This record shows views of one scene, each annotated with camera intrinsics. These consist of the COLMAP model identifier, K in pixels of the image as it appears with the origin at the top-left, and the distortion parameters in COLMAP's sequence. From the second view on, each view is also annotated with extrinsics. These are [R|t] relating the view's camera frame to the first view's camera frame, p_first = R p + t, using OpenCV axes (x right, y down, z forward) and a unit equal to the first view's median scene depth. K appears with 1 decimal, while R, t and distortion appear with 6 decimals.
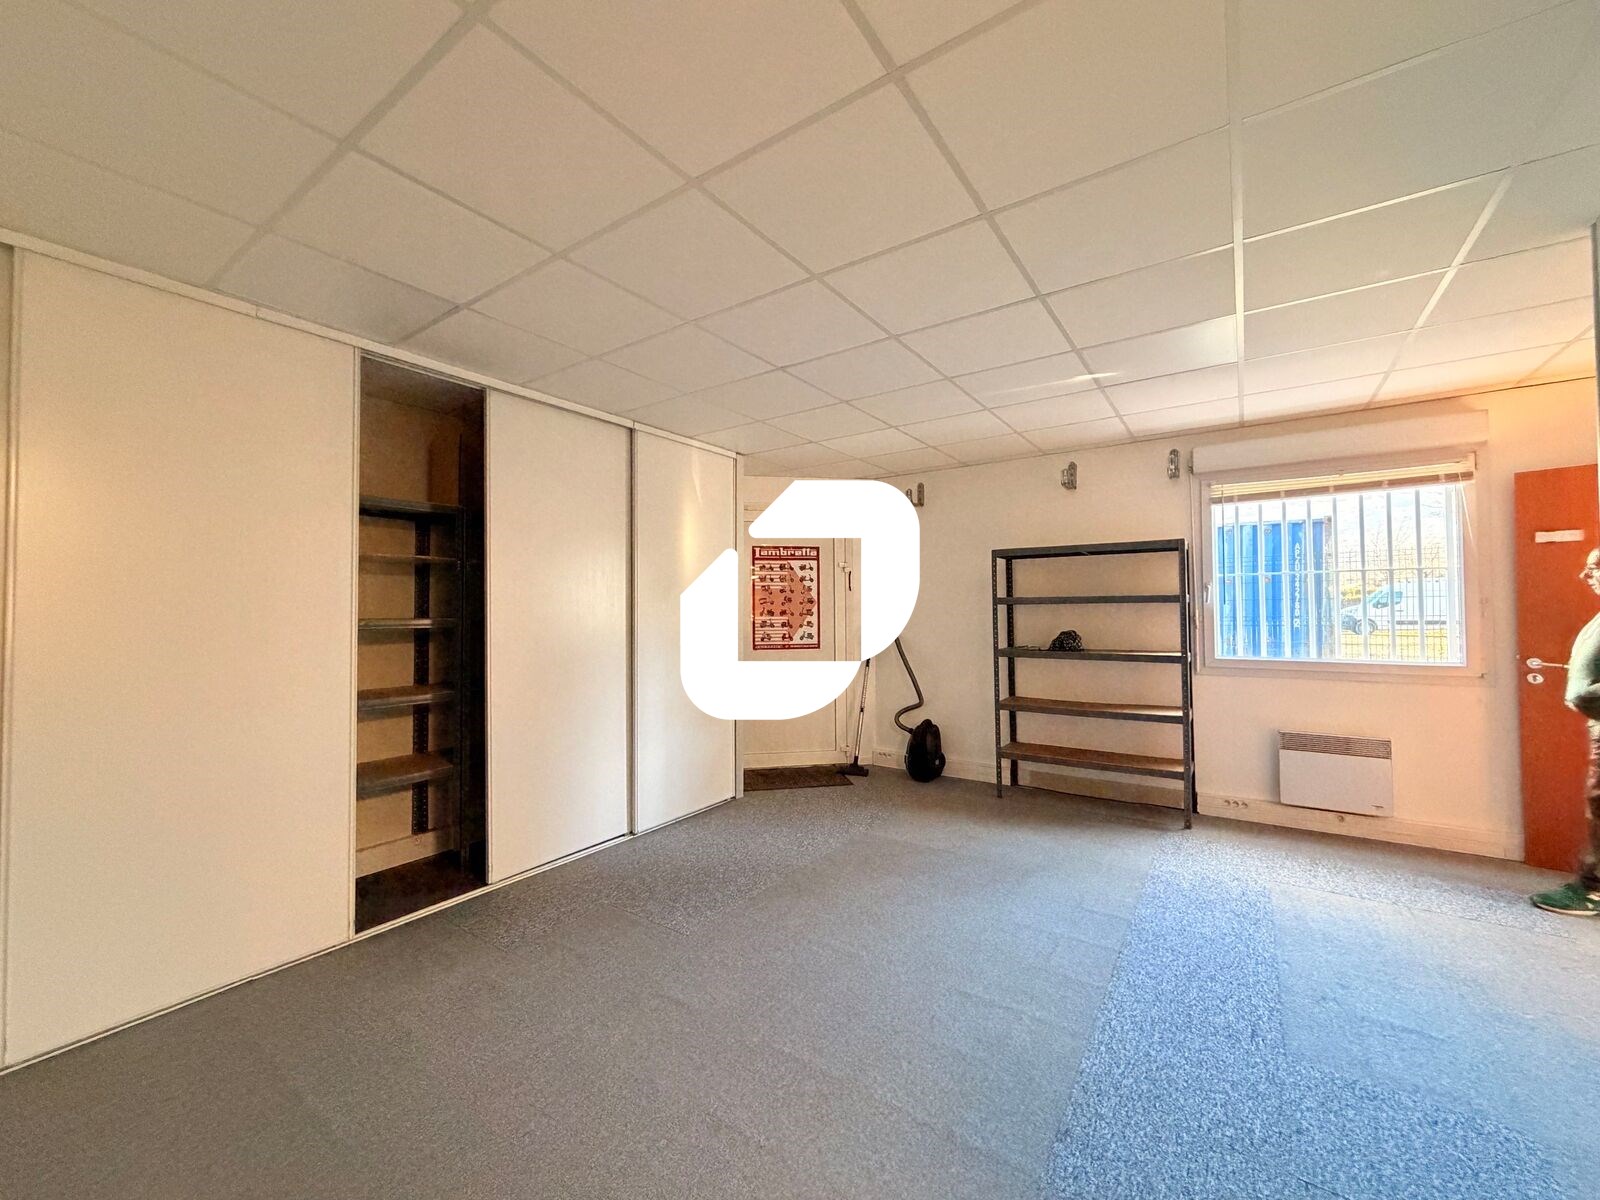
lens RADIAL K [[637.1, 0, 800.3], [0, 637.1, 597.9], [0, 0, 1]] dist [0.008659, 0.000171]
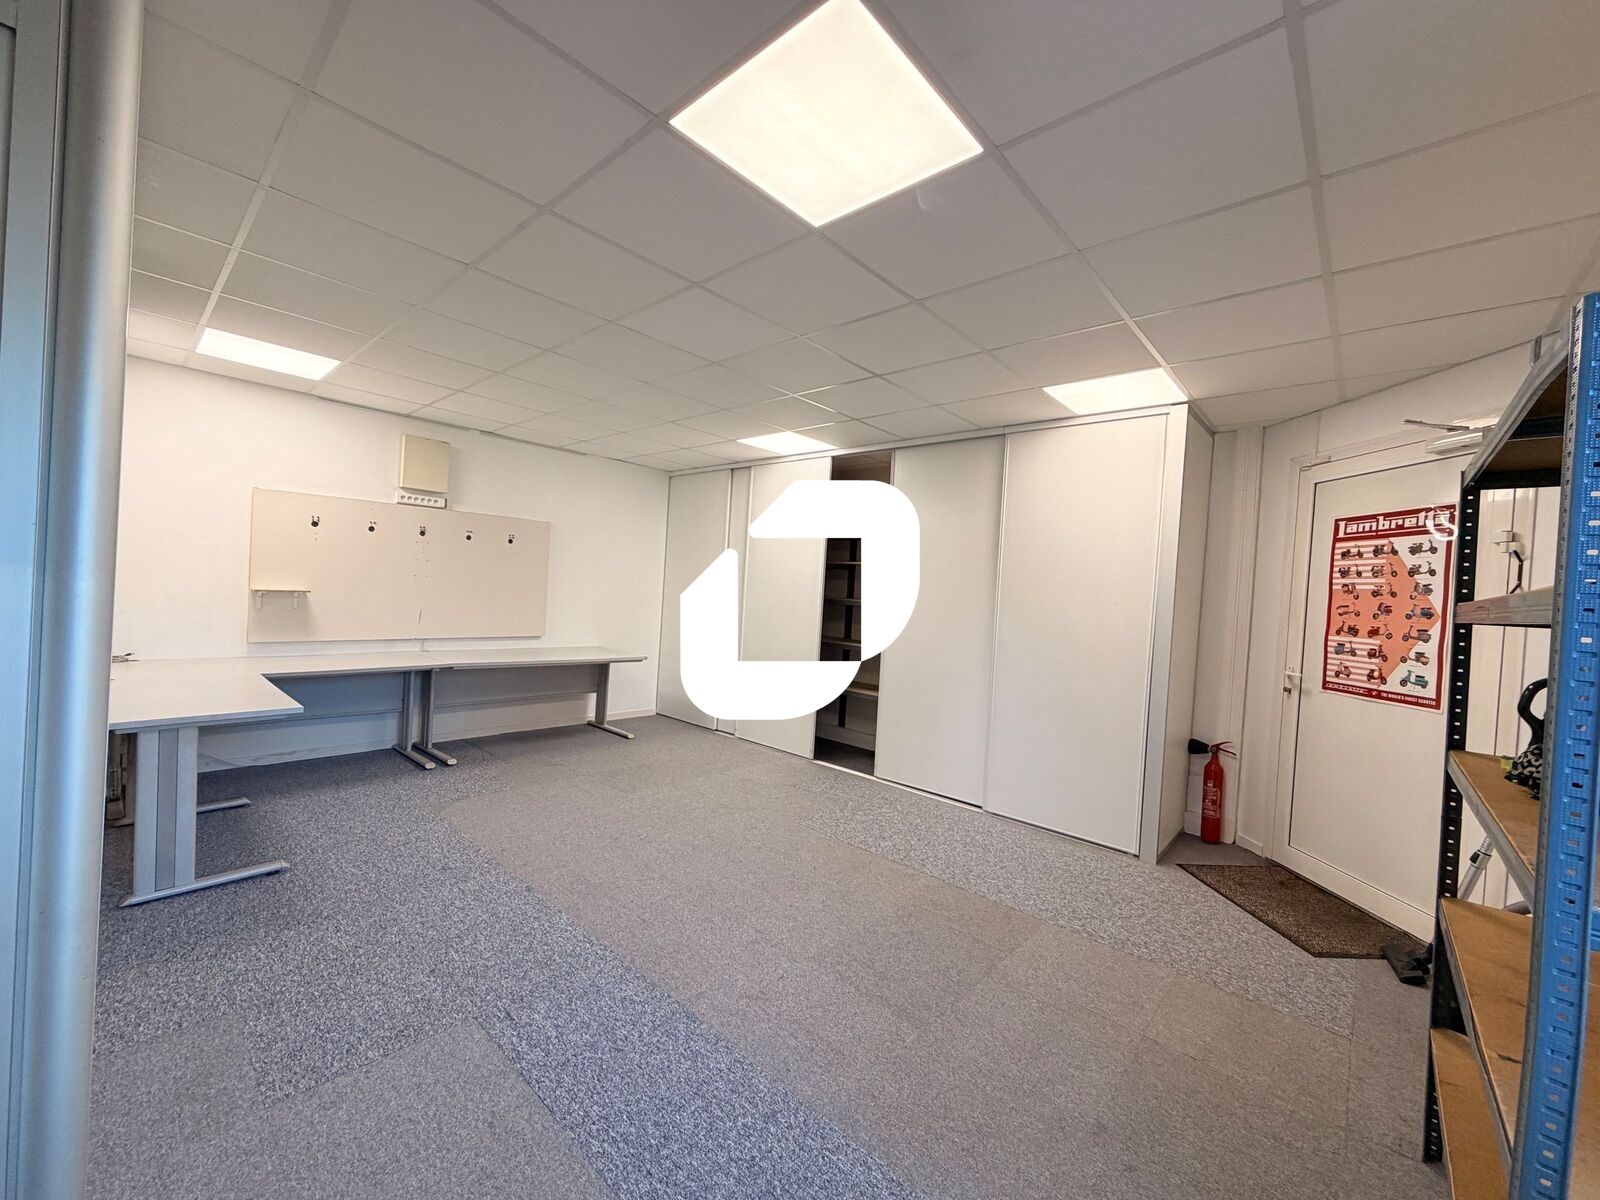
lens RADIAL K [[637.1, 0, 801.0], [0, 637.1, 602.7], [0, 0, 1]] dist [0.008659, 0.000171]
pose [[-0.129434, 0.017346, -0.991436, 0.596592], [-0.037296, 0.999054, 0.022349, 0.003468], [0.990886, 0.039870, -0.128665, 0.572267]]
